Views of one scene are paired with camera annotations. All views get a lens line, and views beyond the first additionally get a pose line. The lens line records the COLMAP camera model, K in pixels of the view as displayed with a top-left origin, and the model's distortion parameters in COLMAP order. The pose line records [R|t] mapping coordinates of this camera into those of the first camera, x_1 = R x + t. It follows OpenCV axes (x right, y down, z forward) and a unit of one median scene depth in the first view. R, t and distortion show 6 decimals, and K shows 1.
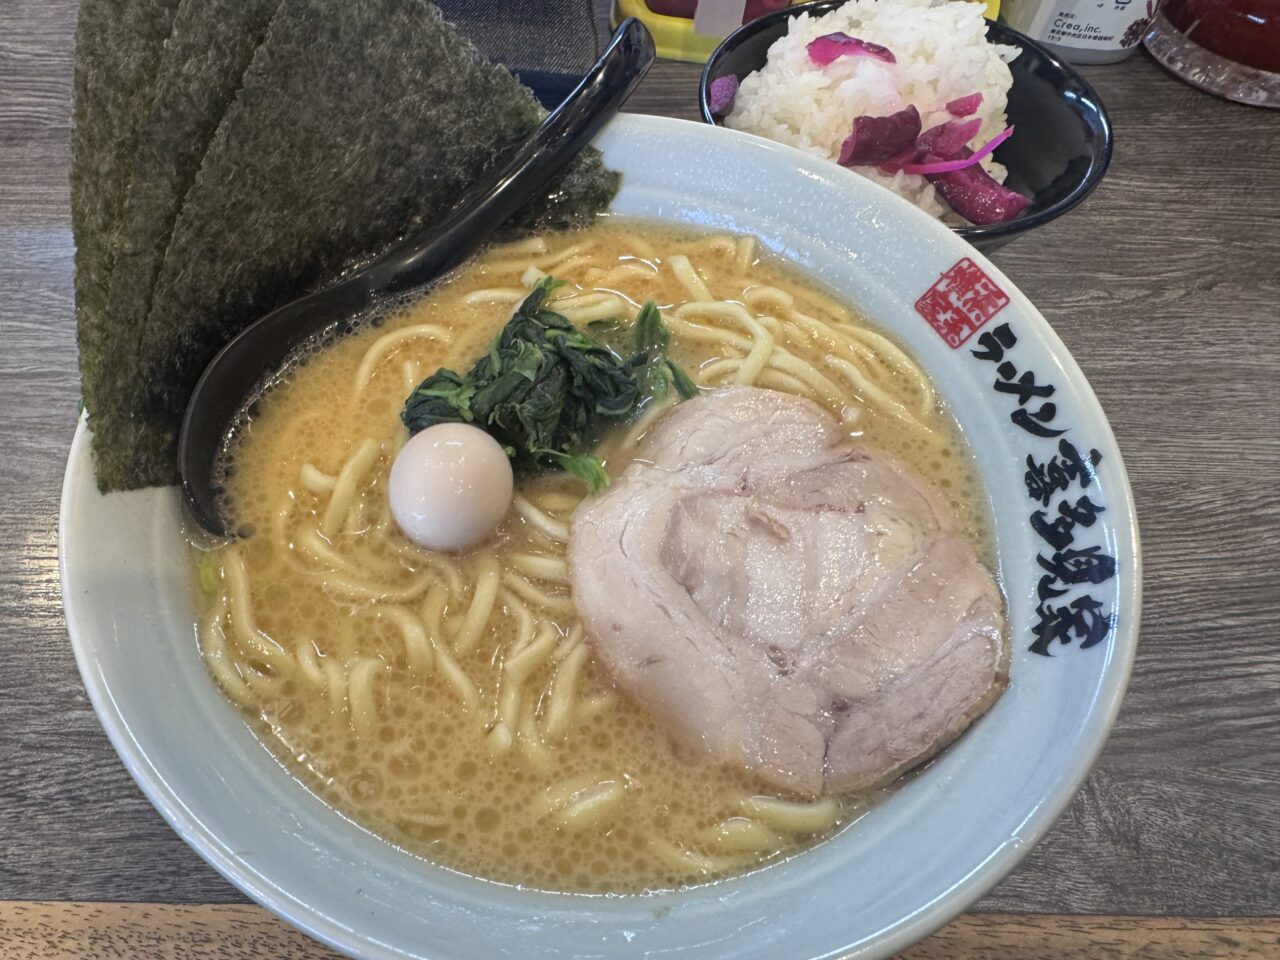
lens RADIAL K [[896.6, 0, 640.0], [0, 896.6, 480.0], [0, 0, 1]] dist [0.004266, 0.006251]
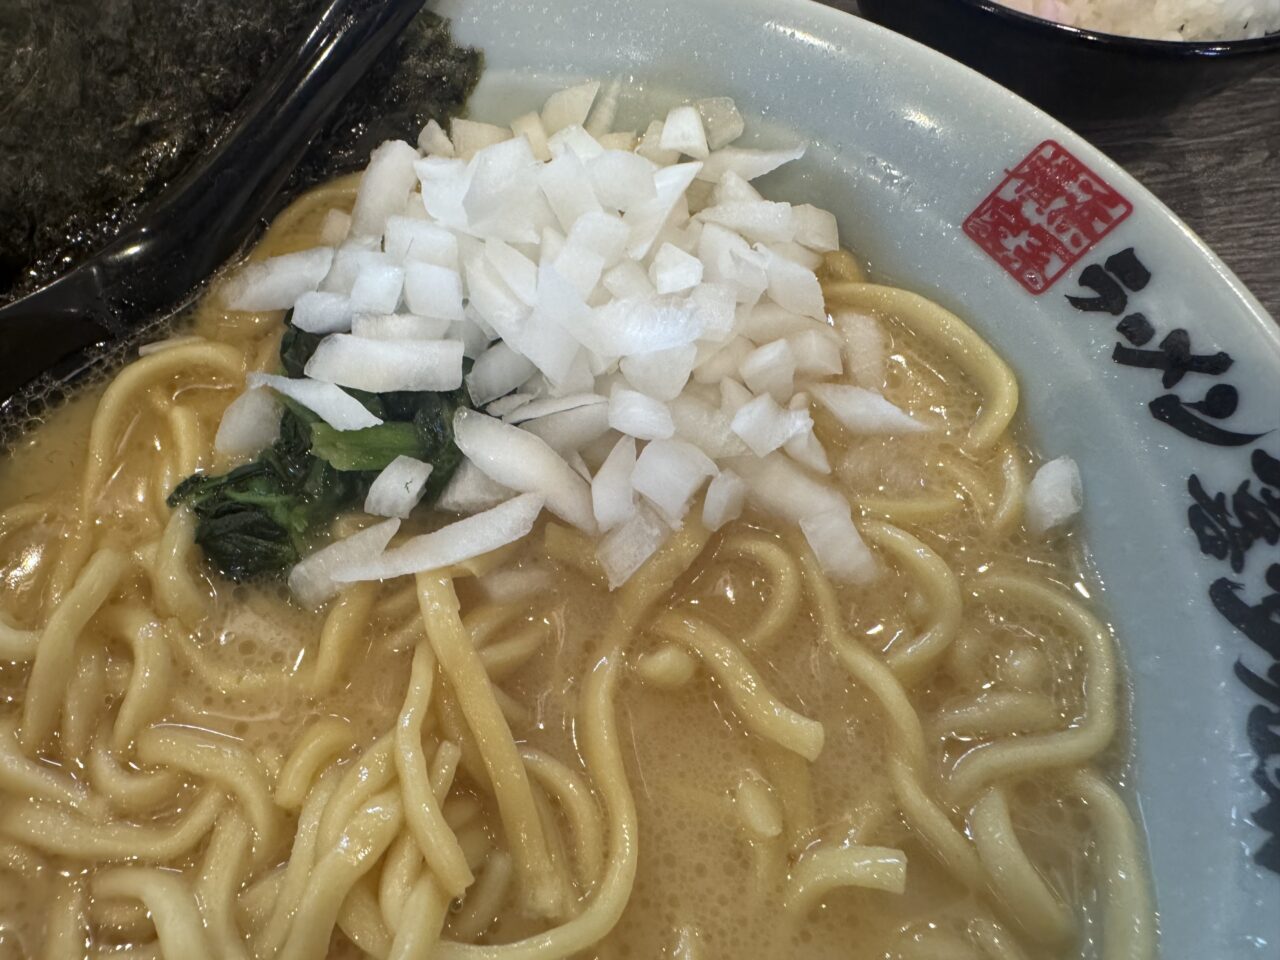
lens RADIAL K [[905.5, 0, 633.6], [0, 905.5, 516.7], [0, 0, 1]] dist [0.003920, -0.008019]
pose [[0.993851, -0.107766, 0.025431, 0.040715], [0.103307, 0.985129, 0.137293, -0.112036], [-0.039848, -0.133821, 0.990204, 0.376355]]
